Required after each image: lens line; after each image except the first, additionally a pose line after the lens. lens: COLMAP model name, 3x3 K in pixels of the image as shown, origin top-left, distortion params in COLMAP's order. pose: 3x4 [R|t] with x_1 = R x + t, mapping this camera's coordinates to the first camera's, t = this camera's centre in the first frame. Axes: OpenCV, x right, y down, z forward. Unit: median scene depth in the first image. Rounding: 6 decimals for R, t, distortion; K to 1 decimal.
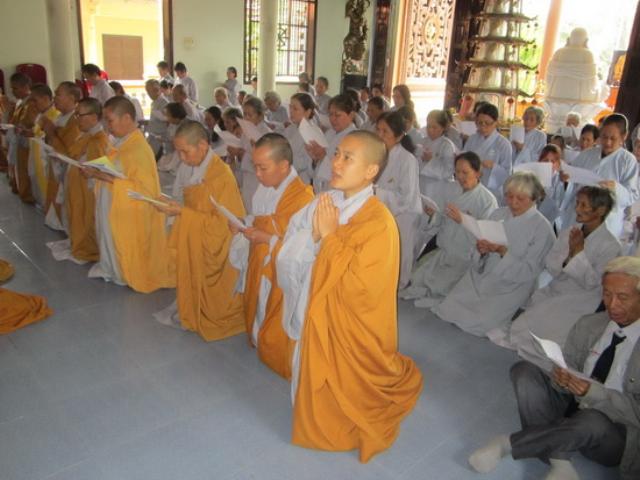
lens RADIAL K [[574.8, 0, 315.5], [0, 574.8, 241.8], [0, 0, 1]] dist [-0.005260, 0.017969]
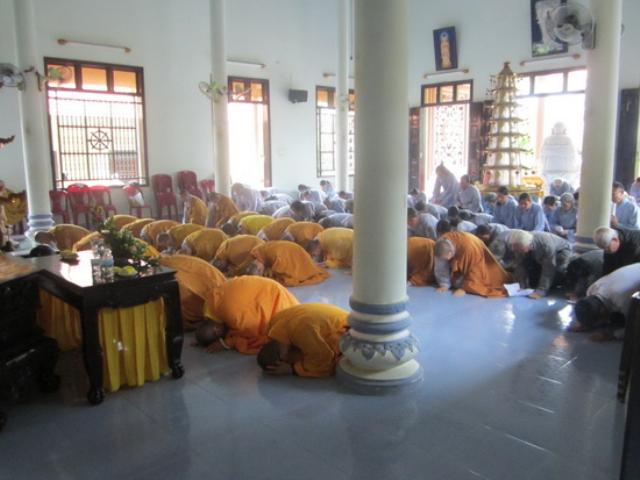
lens RADIAL K [[574.8, 0, 320.0], [0, 574.8, 244.6], [0, 0, 1]] dist [-0.005260, 0.017969]
pose [[0.997701, -0.066268, -0.014206, -0.157817], [0.063119, 0.984876, -0.161352, 0.142712], [0.024684, 0.160085, 0.986795, -0.443248]]
